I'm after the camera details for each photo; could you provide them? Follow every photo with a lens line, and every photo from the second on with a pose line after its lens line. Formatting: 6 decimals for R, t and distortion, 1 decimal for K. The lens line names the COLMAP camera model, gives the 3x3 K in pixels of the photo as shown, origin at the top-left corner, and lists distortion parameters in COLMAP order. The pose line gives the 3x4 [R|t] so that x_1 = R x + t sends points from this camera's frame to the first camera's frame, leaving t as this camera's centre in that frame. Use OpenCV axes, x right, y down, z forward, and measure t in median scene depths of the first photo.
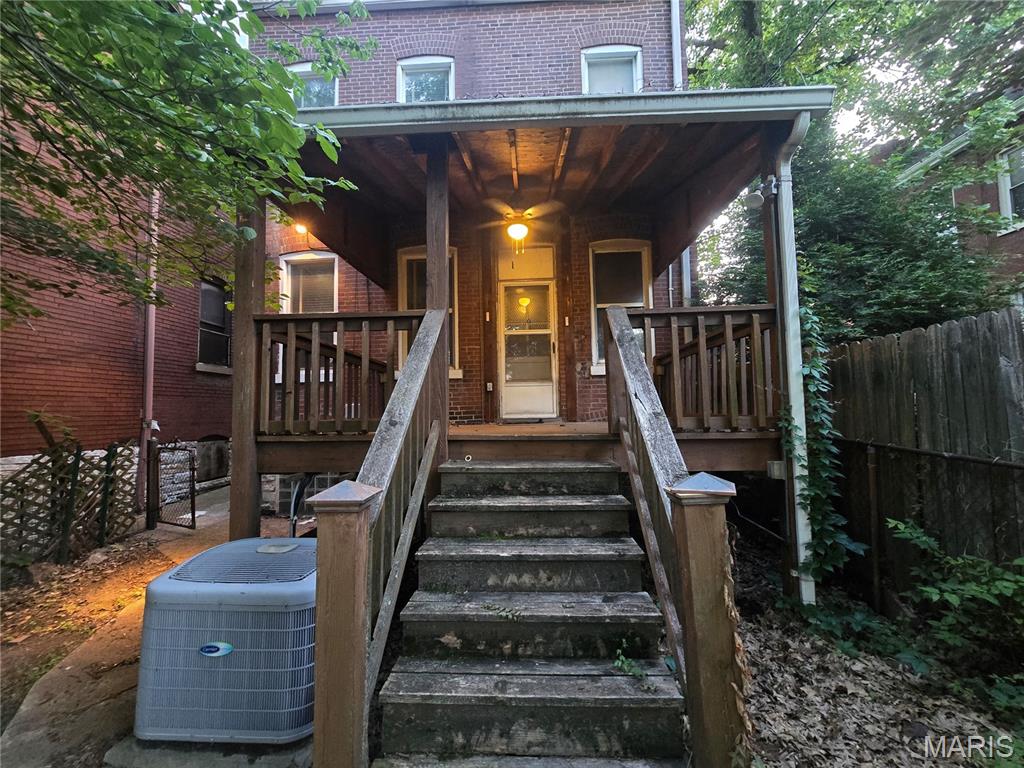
lens RADIAL K [[418.1, 0, 514.4], [0, 418.1, 382.9], [0, 0, 1]] dist [-0.007844, 0.001508]
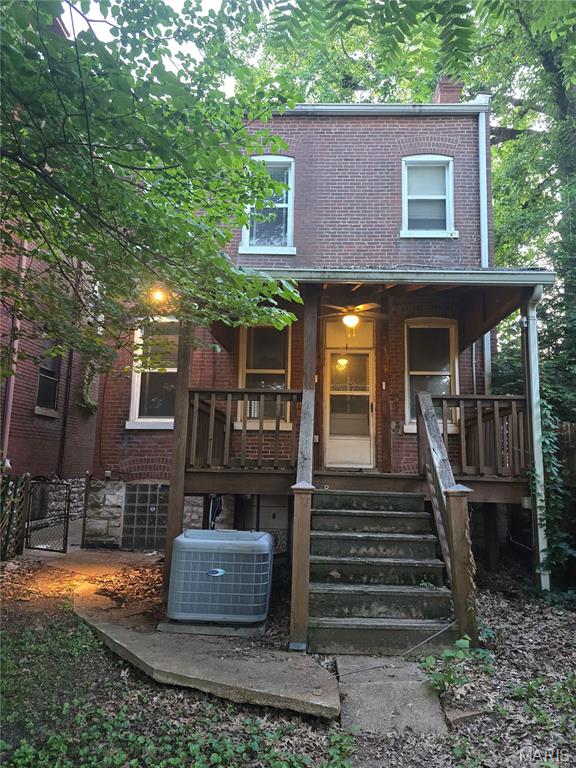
lens RADIAL K [[544.5, 0, 302.6], [0, 544.5, 376.9], [0, 0, 1]] dist [0.061243, -0.010250]
pose [[0.999134, 0.040773, 0.008271, -0.235286], [-0.039712, 0.993933, -0.102565, -0.013903], [-0.012403, 0.102148, 0.994692, -1.050406]]
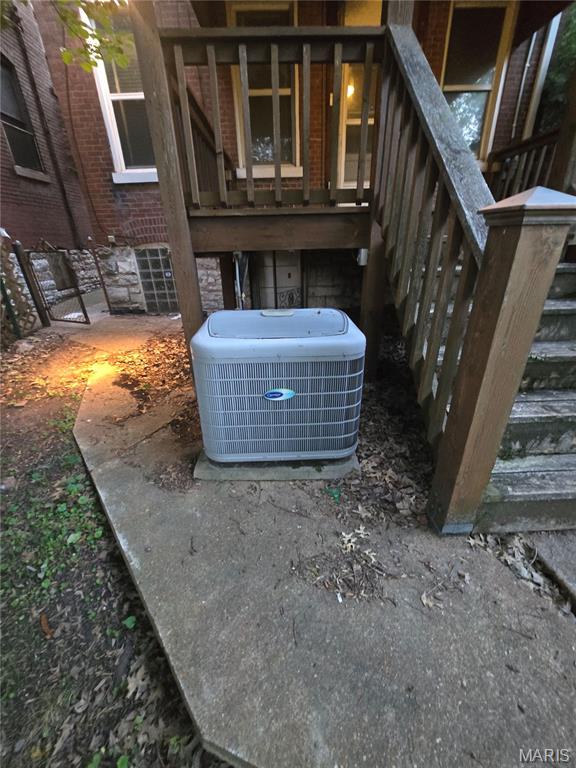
lens RADIAL K [[313.6, 0, 289.4], [0, 313.6, 382.7], [0, 0, 1]] dist [-0.007844, 0.001508]
pose [[0.997209, -0.038976, 0.063684, -0.468579], [0.004154, 0.880576, 0.473887, 0.142421], [-0.074548, -0.472300, 0.878280, 0.185259]]
